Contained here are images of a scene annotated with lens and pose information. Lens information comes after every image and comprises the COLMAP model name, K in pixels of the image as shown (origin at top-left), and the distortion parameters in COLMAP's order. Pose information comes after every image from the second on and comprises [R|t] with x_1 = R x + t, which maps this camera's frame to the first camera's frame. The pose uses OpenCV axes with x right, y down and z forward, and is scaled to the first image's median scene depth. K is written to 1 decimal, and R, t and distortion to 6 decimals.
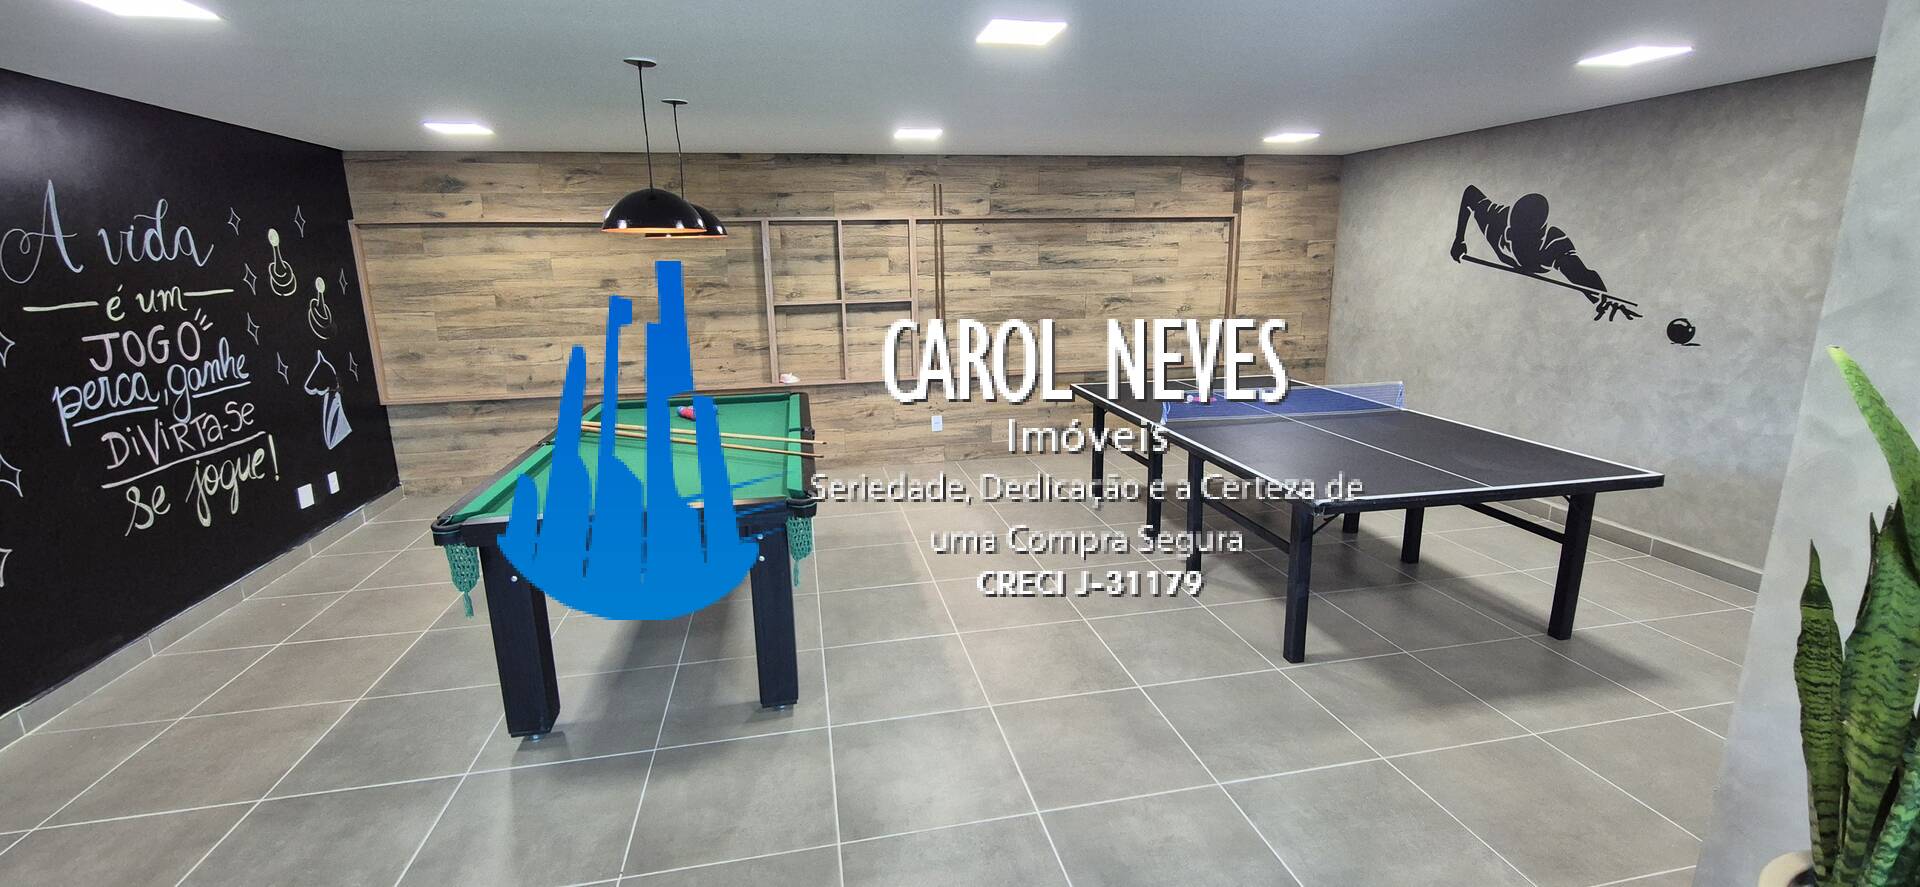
lens RADIAL K [[798.9, 0, 961.9], [0, 798.9, 433.7], [0, 0, 1]] dist [-0.001880, -0.000085]
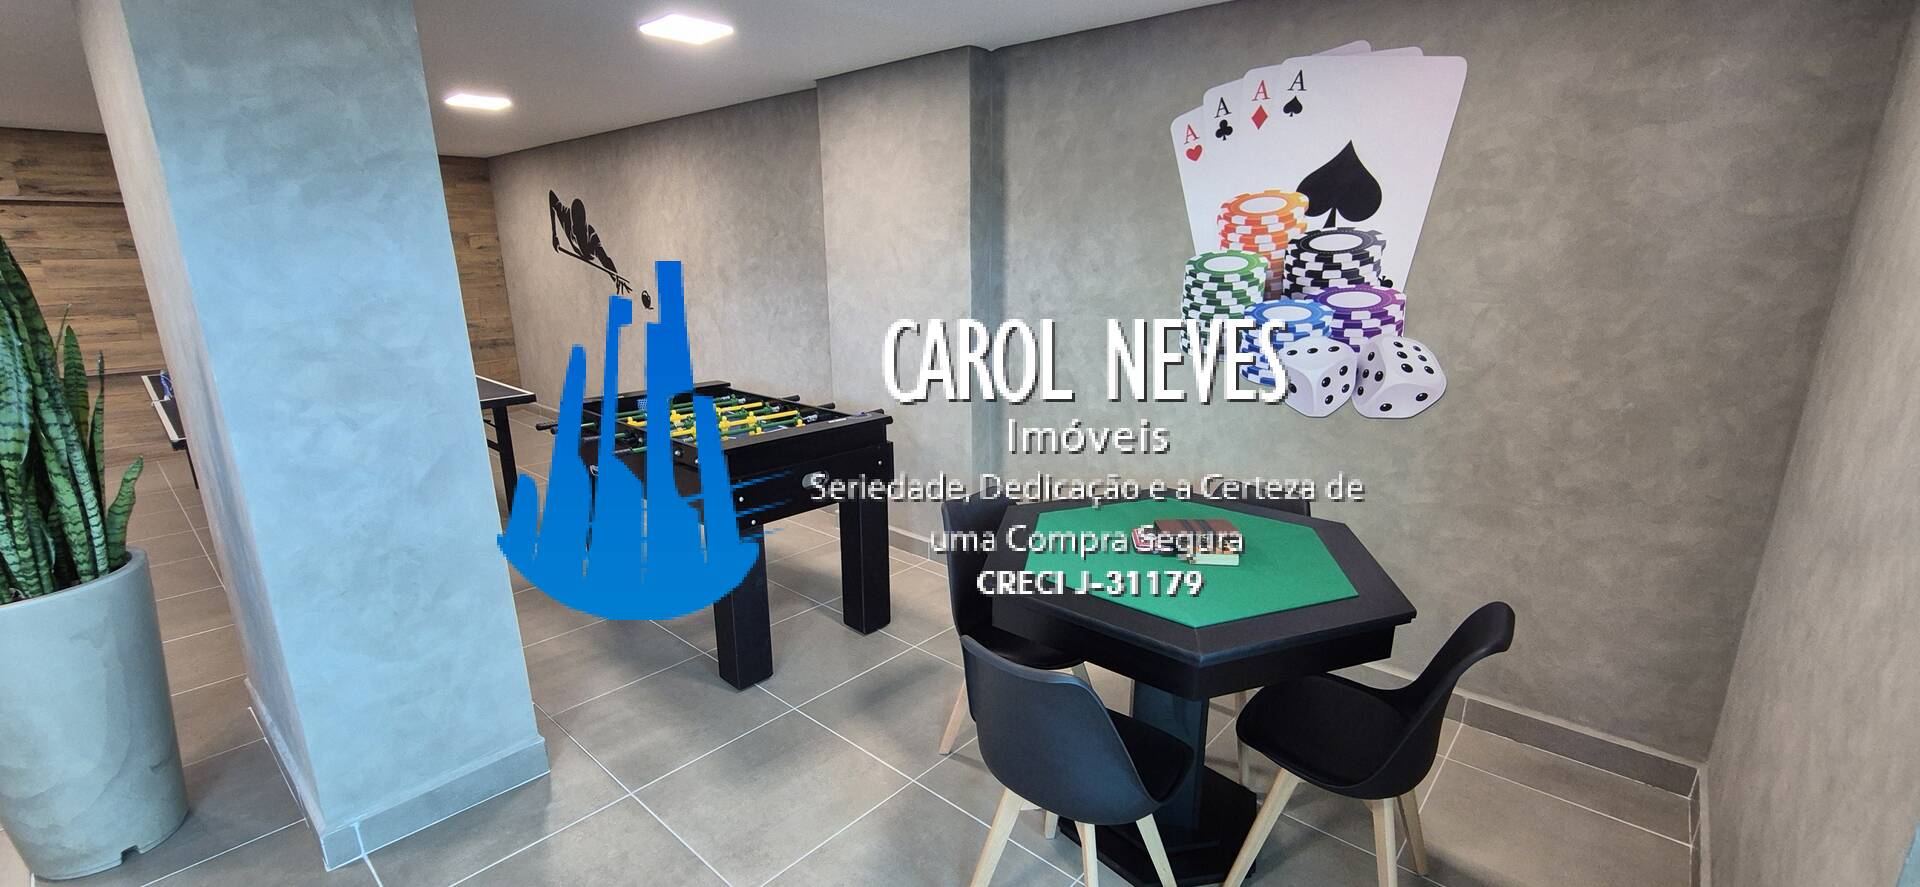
lens RADIAL K [[798.9, 0, 962.7], [0, 798.9, 437.0], [0, 0, 1]] dist [-0.001880, -0.000085]
pose [[0.792767, -0.129392, 0.595633, 0.393723], [0.125182, 0.990940, 0.048653, 0.100433], [-0.596531, 0.035992, 0.801782, -0.409698]]
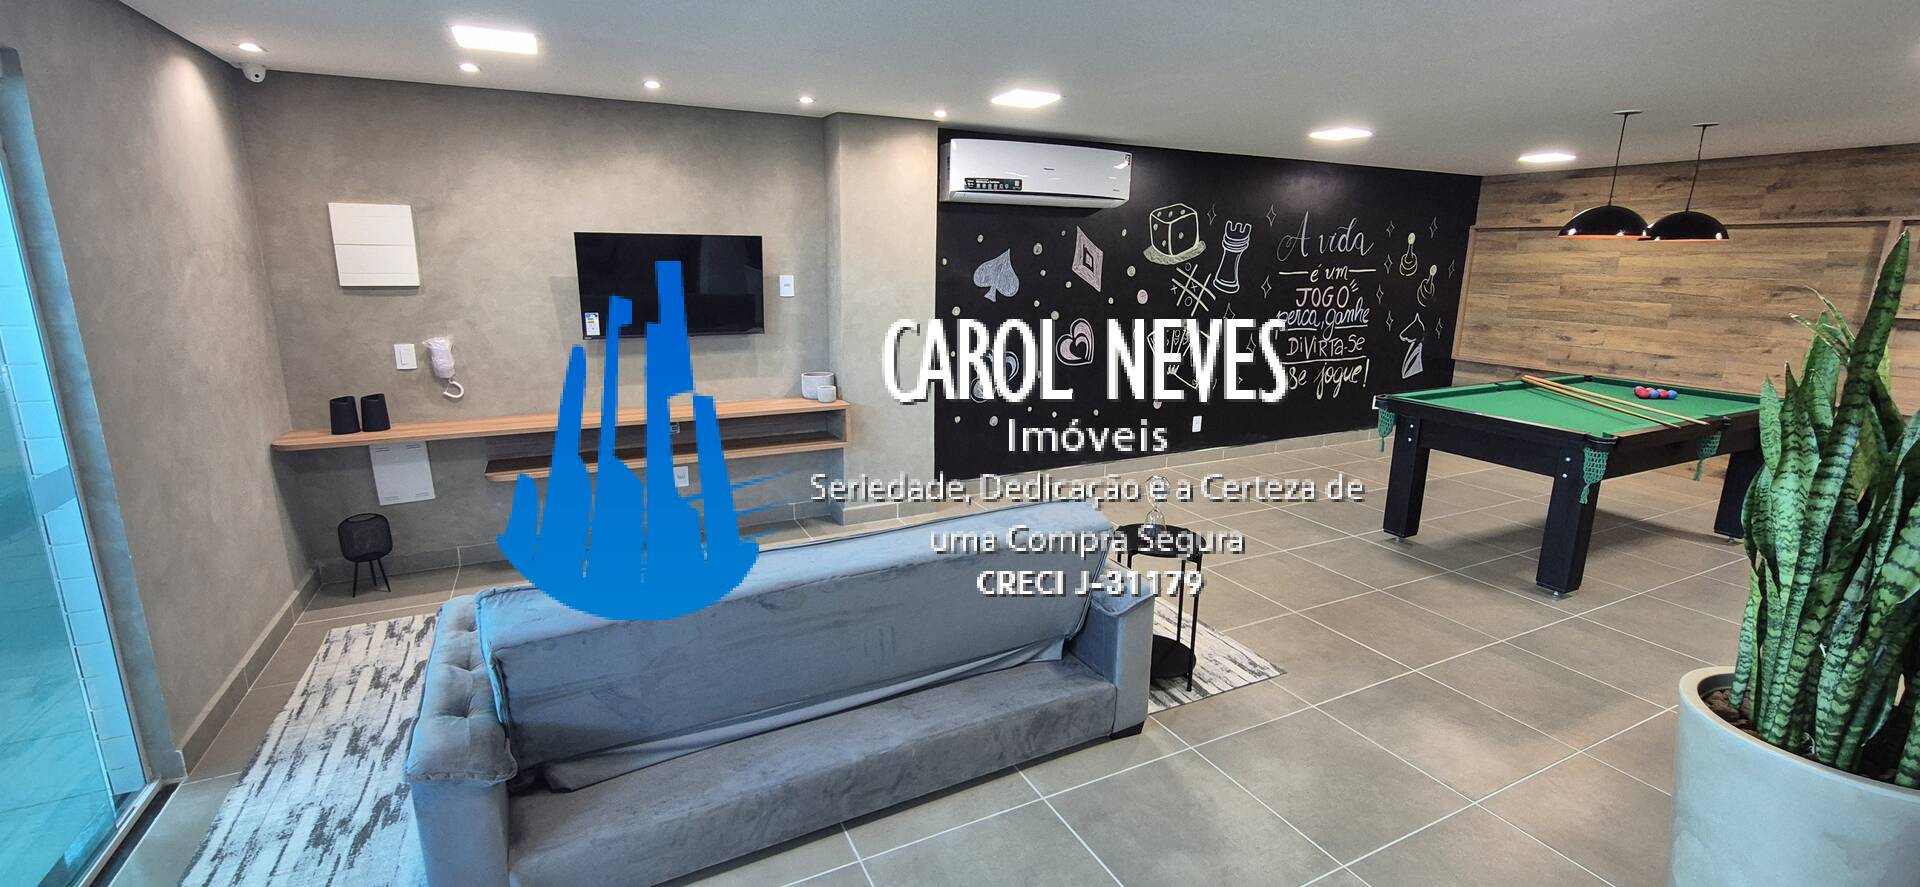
lens RADIAL K [[798.9, 0, 962.4], [0, 798.9, 438.9], [0, 0, 1]] dist [-0.001880, -0.000085]
pose [[0.271207, 0.236923, -0.932906, 0.413230], [-0.226902, 0.957653, 0.177245, 0.049481], [0.935394, 0.163609, 0.313480, -0.234060]]
